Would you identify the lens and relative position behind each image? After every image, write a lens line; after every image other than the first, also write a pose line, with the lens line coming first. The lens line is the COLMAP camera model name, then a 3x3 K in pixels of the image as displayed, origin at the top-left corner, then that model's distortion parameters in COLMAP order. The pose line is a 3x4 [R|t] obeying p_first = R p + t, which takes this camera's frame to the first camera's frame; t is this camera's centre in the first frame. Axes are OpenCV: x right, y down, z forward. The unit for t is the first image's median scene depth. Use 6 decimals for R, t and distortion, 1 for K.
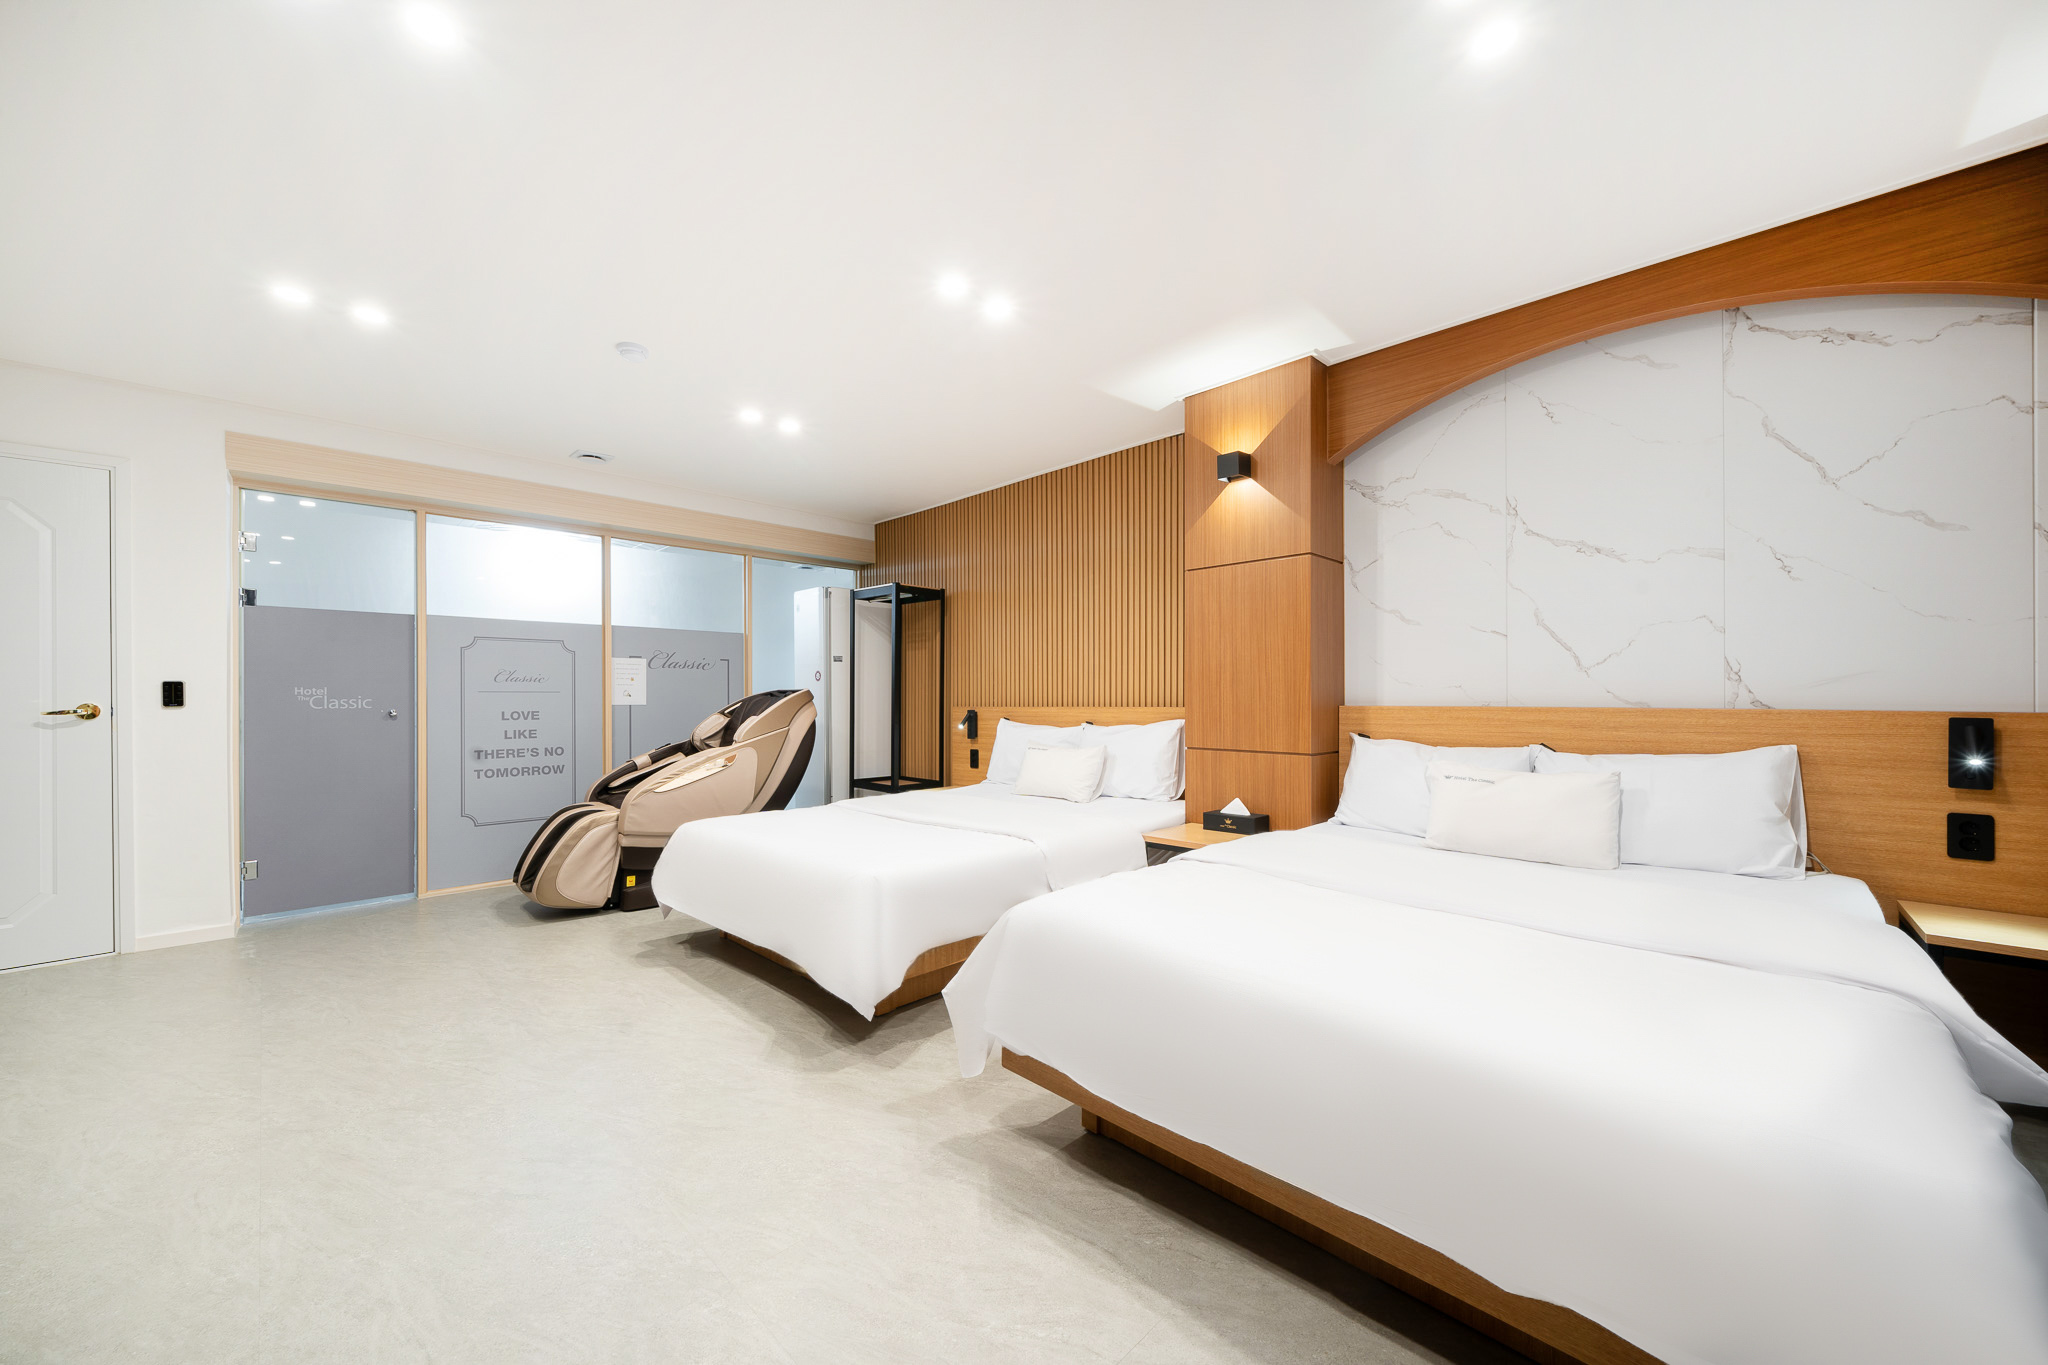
lens RADIAL K [[741.3, 0, 1009.5], [0, 741.3, 702.4], [0, 0, 1]] dist [-0.006409, -0.000023]
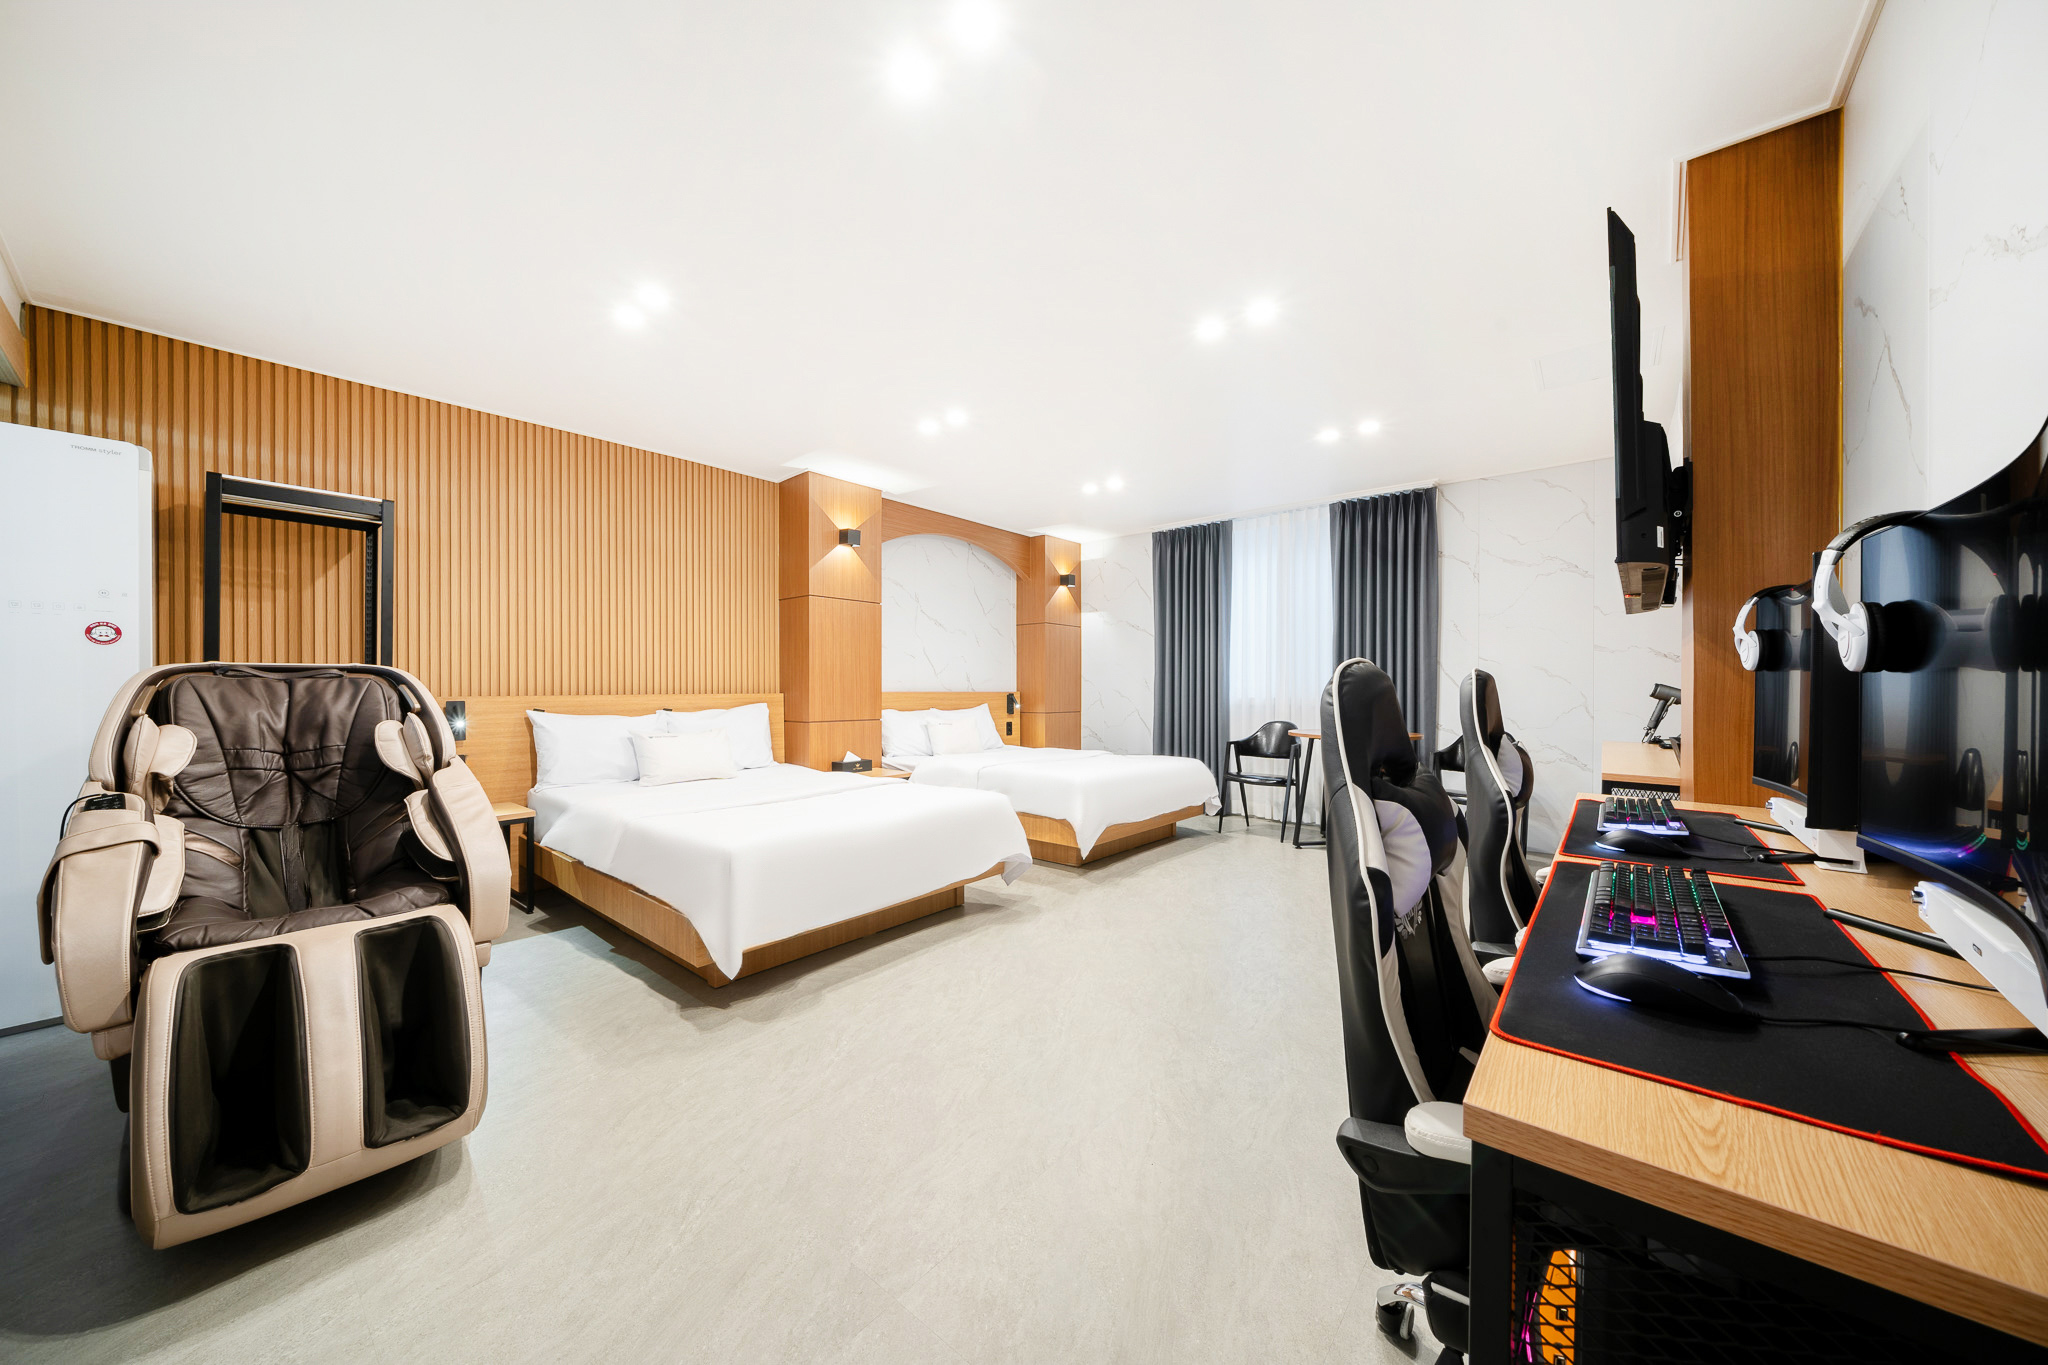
lens RADIAL K [[701.4, 0, 1018.9], [0, 701.4, 698.3], [0, 0, 1]] dist [-0.000181, 0.000078]
pose [[-0.075479, -0.014344, 0.997044, -1.161199], [0.004909, 0.999879, 0.014757, -0.000707], [-0.997135, 0.006008, -0.075399, 0.740179]]
